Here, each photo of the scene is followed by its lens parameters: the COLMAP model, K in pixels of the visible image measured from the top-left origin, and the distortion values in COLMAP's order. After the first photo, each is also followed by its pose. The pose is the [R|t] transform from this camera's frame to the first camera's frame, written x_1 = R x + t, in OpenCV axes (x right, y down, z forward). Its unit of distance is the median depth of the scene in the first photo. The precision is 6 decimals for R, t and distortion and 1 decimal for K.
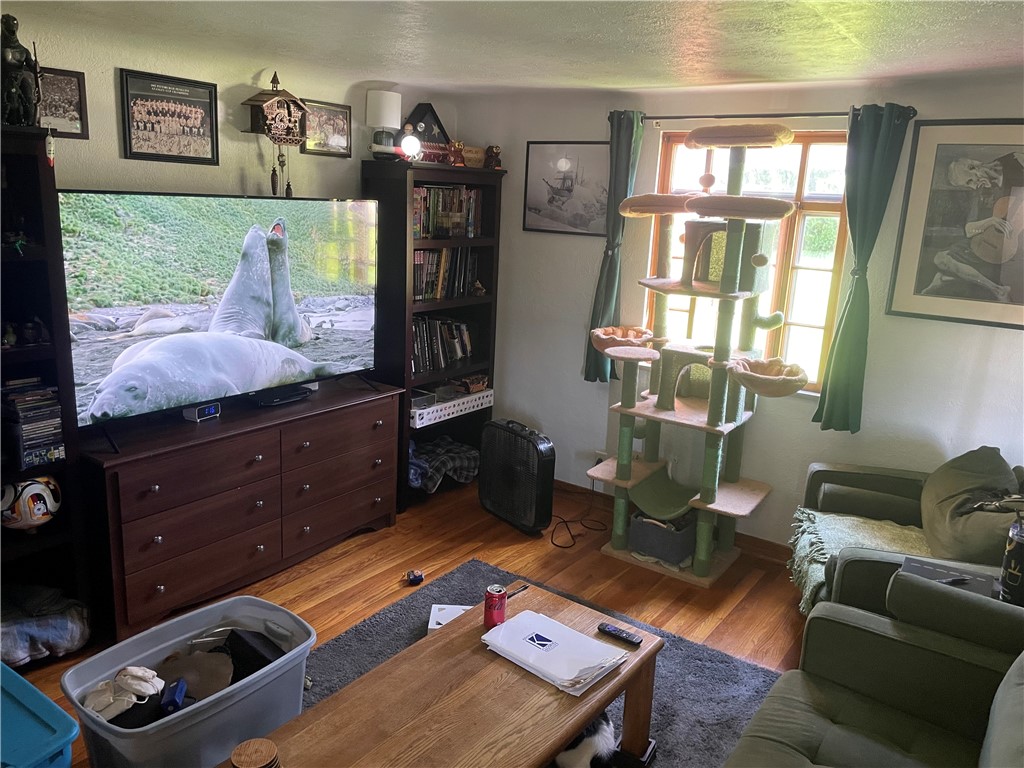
lens RADIAL K [[785.5, 0, 512.0], [0, 785.5, 384.0], [0, 0, 1]] dist [-0.006694, -0.005888]
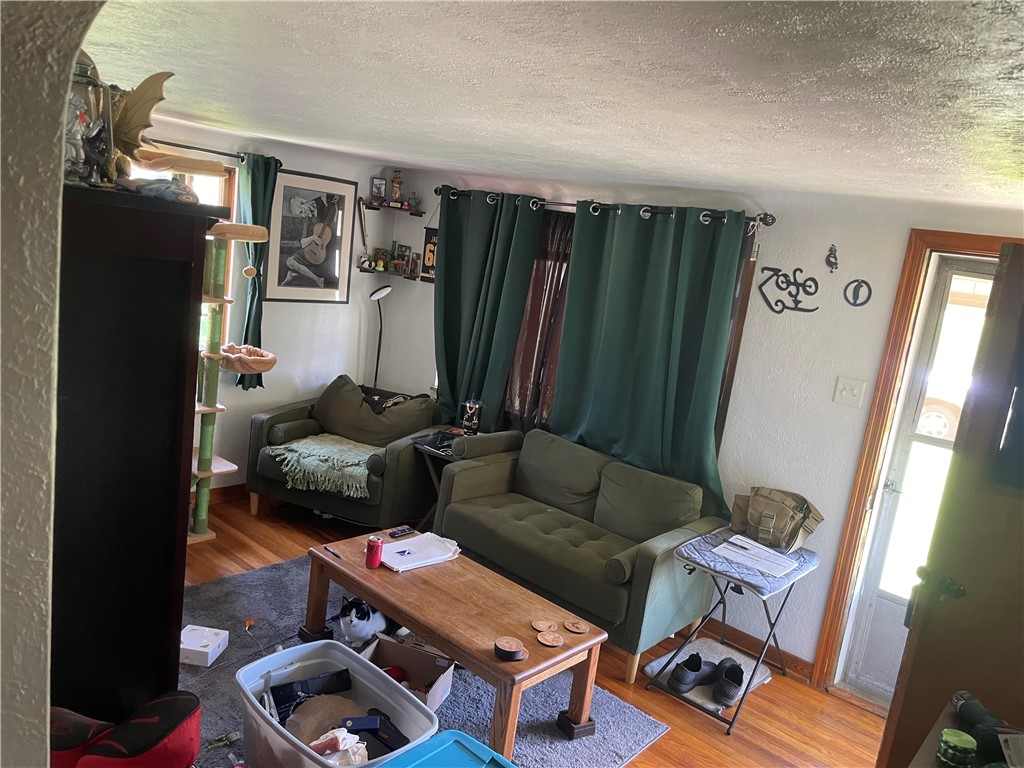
lens RADIAL K [[761.6, 0, 512.0], [0, 761.6, 384.0], [0, 0, 1]] dist [0.159452, -0.001055]
pose [[0.115051, -0.219149, 0.968884, -0.930281], [0.110858, 0.972101, 0.206713, -0.196110], [-0.987154, 0.083626, 0.136136, 0.396379]]
